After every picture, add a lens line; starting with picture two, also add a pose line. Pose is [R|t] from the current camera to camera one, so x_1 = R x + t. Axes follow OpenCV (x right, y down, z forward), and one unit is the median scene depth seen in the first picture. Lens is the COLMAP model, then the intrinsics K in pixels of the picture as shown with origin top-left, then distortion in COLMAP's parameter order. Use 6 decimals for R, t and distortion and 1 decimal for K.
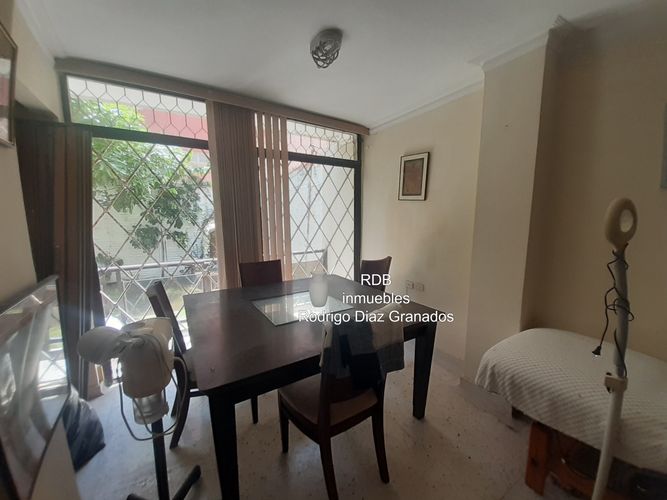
lens RADIAL K [[269.0, 0, 335.9], [0, 269.0, 250.3], [0, 0, 1]] dist [-0.005143, -0.002007]
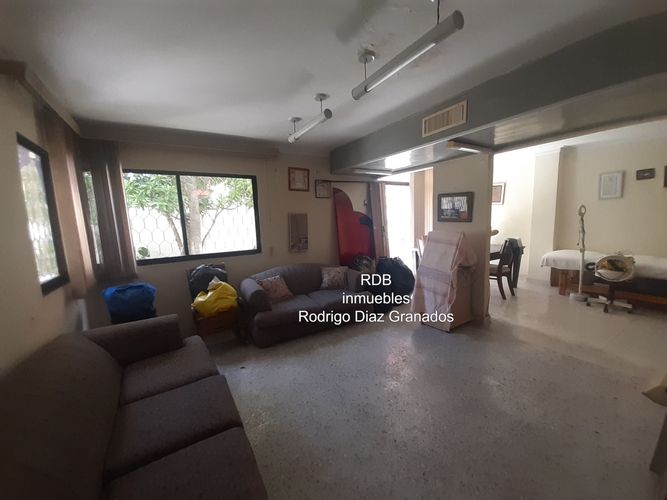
lens RADIAL K [[269.0, 0, 327.4], [0, 269.0, 251.1], [0, 0, 1]] dist [-0.005143, -0.002007]
pose [[0.999132, -0.033596, -0.024621, -2.325082], [0.033535, 0.999433, -0.002888, 0.337797], [0.024704, 0.002060, 0.999693, -2.697586]]
